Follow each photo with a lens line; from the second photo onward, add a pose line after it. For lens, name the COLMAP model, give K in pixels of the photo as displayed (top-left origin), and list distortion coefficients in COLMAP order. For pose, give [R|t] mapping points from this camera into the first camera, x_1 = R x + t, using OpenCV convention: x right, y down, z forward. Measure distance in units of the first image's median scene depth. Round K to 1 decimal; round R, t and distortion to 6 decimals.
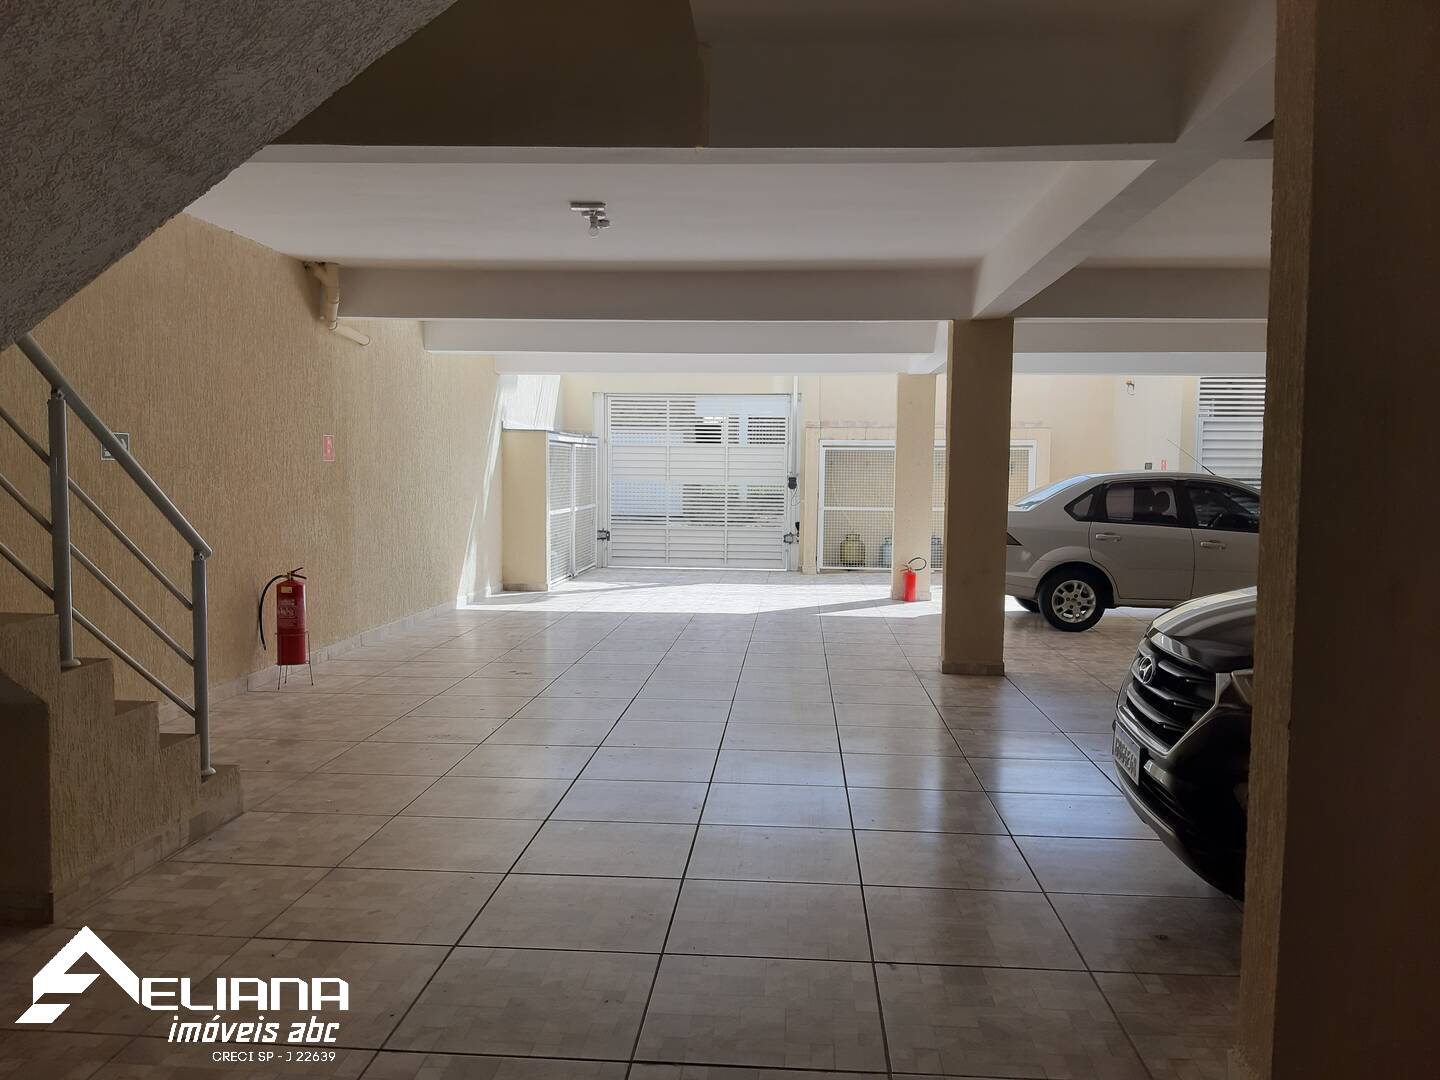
lens RADIAL K [[1126.1, 0, 720.0], [0, 1126.1, 540.0], [0, 0, 1]] dist [0.008942, -0.000063]
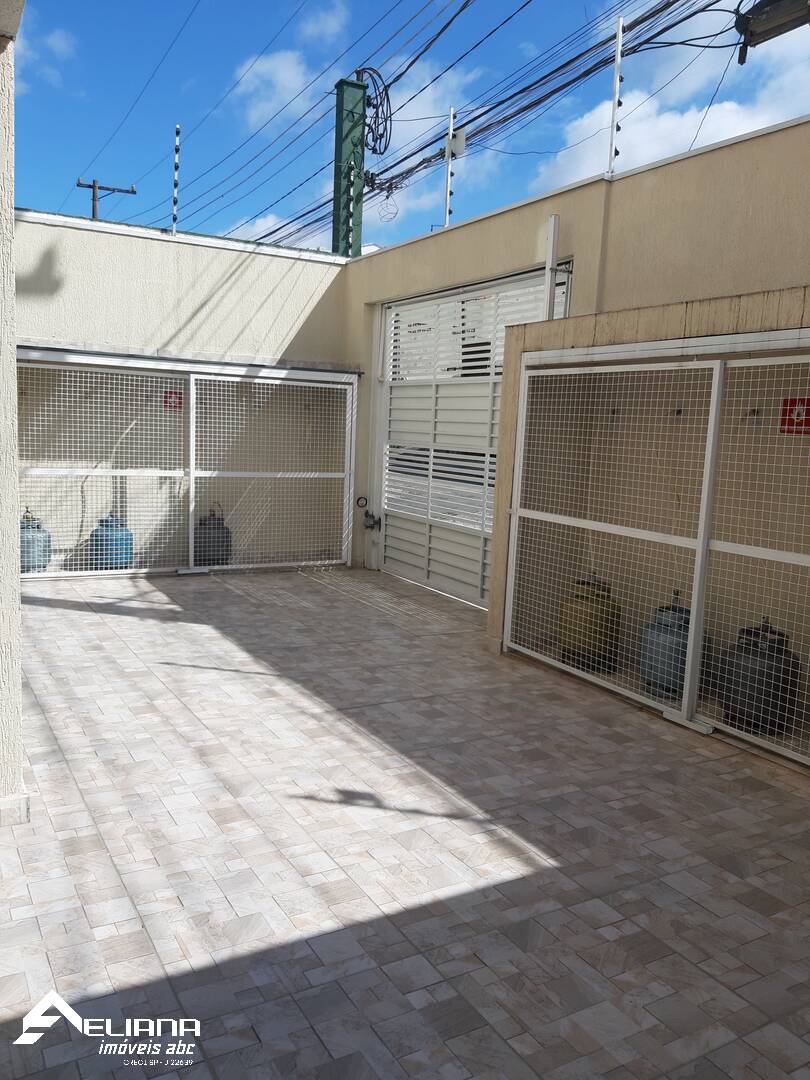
lens RADIAL K [[844.6, 0, 405.0], [0, 844.6, 540.0], [0, 0, 1]] dist [0.008942, -0.000063]
pose [[0.547605, 0.126573, -0.827108, 0.502224], [-0.092167, 0.991602, 0.090724, -0.063654], [0.831645, 0.026551, 0.554672, 1.163329]]
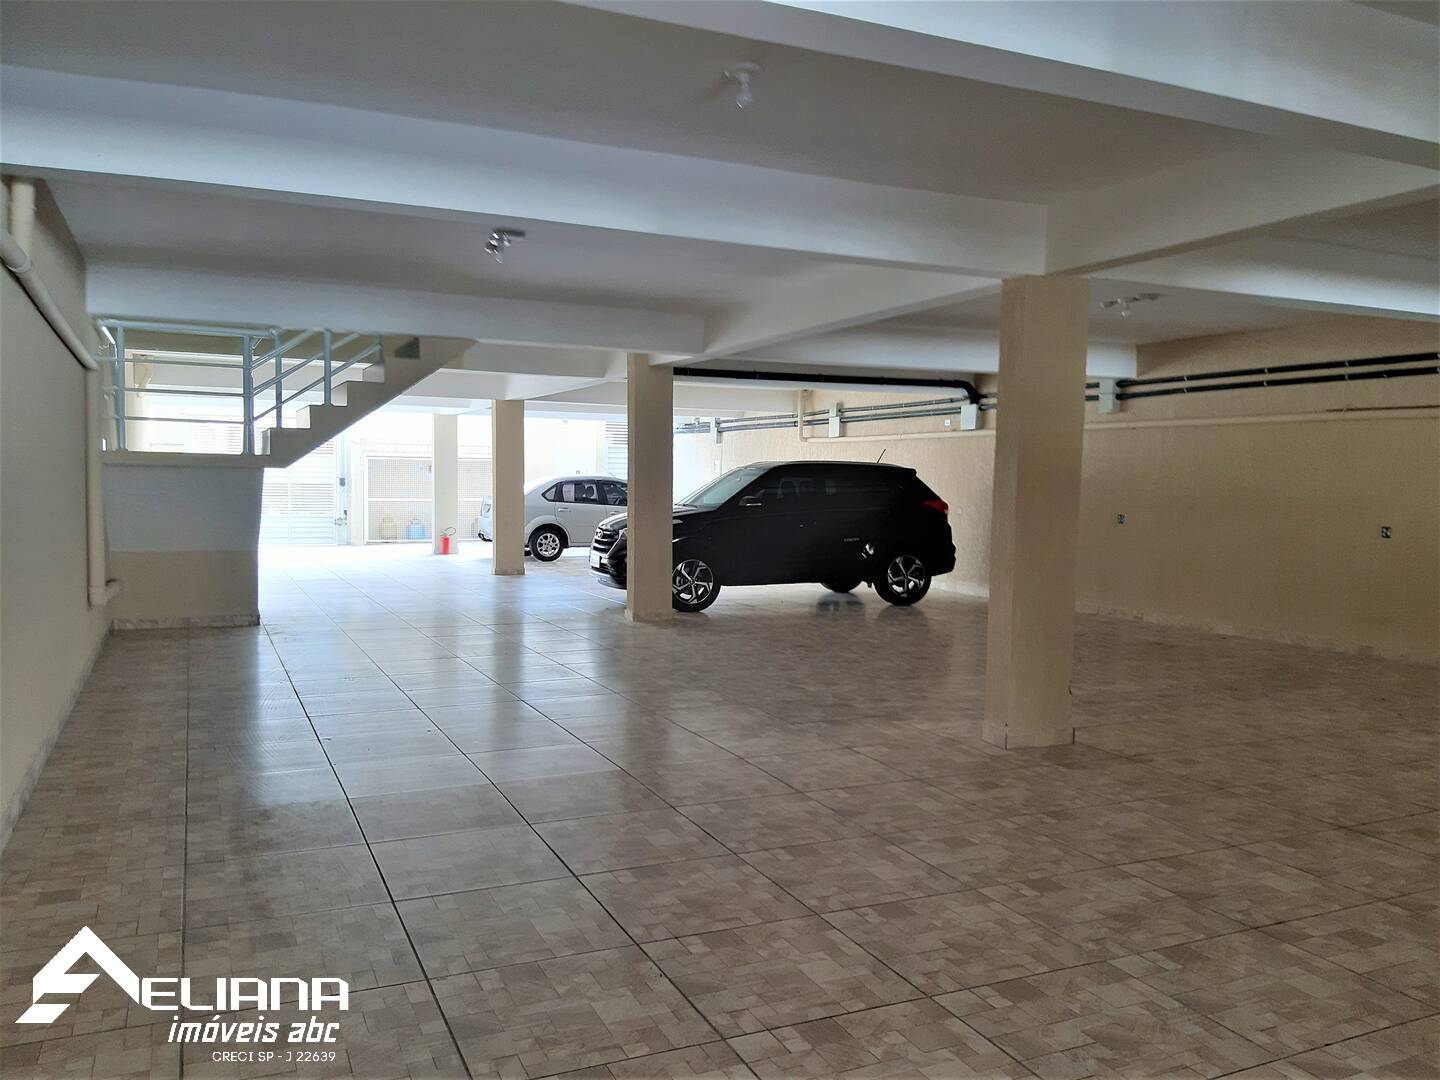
lens RADIAL K [[1126.1, 0, 720.0], [0, 1126.1, 540.0], [0, 0, 1]] dist [0.008942, -0.000063]
pose [[0.873960, -0.030854, 0.485017, -0.323497], [0.030201, 0.999502, 0.009163, 0.035845], [-0.485058, 0.006640, 0.874457, -0.728406]]
